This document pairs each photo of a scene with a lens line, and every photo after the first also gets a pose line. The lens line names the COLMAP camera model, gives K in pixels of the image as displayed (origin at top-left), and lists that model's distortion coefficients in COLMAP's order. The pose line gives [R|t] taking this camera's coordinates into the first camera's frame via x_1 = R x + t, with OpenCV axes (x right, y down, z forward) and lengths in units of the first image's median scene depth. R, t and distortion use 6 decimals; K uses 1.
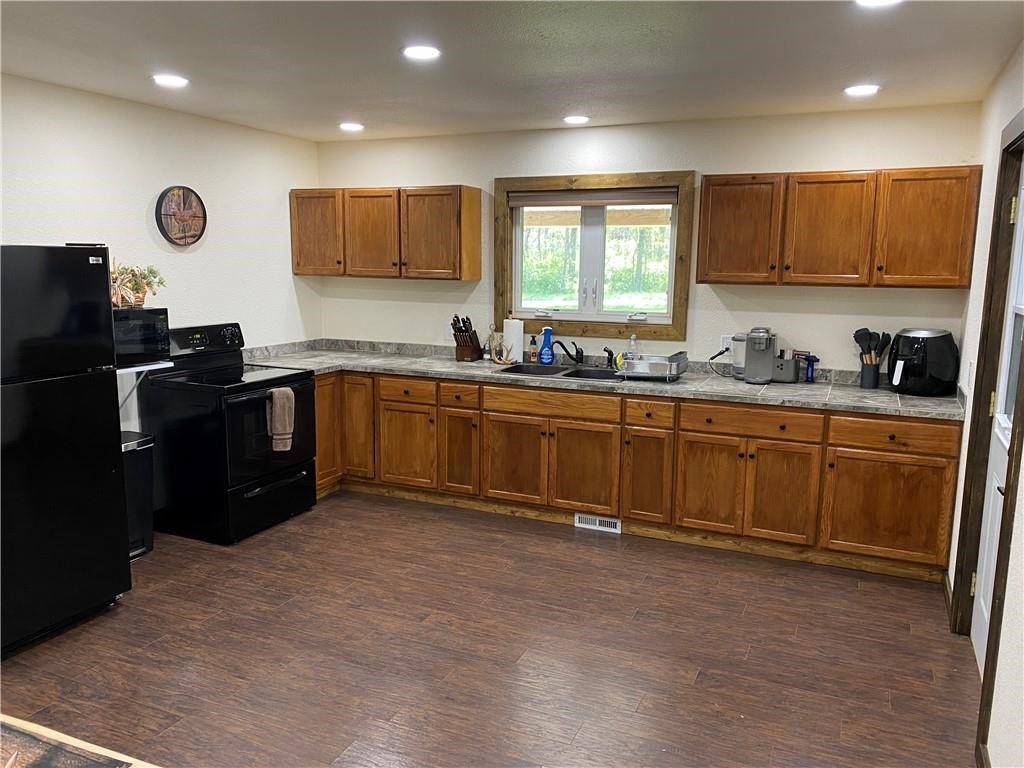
lens RADIAL K [[779.0, 0, 511.6], [0, 779.0, 379.7], [0, 0, 1]] dist [0.041683, -0.042012]
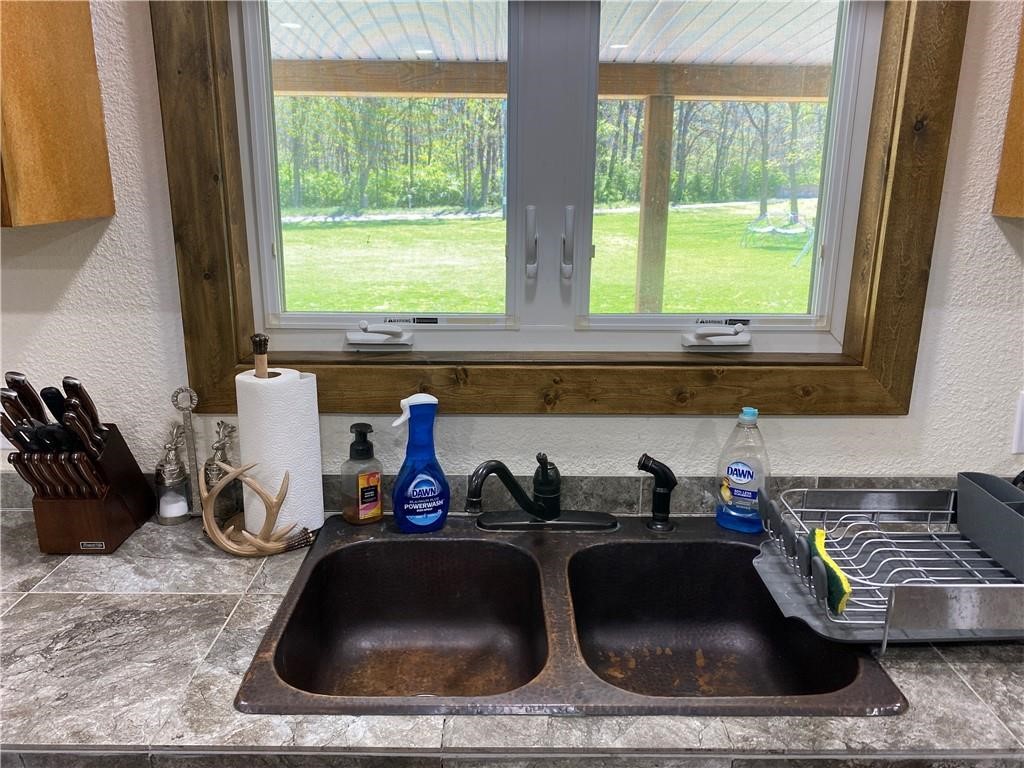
lens RADIAL K [[779.0, 0, 511.6], [0, 779.0, 379.7], [0, 0, 1]] dist [0.041683, -0.042012]
pose [[0.906918, -0.111130, 0.406386, -0.032203], [0.066845, 0.990321, 0.121635, -0.100584], [-0.415970, -0.083148, 0.905569, 0.731967]]
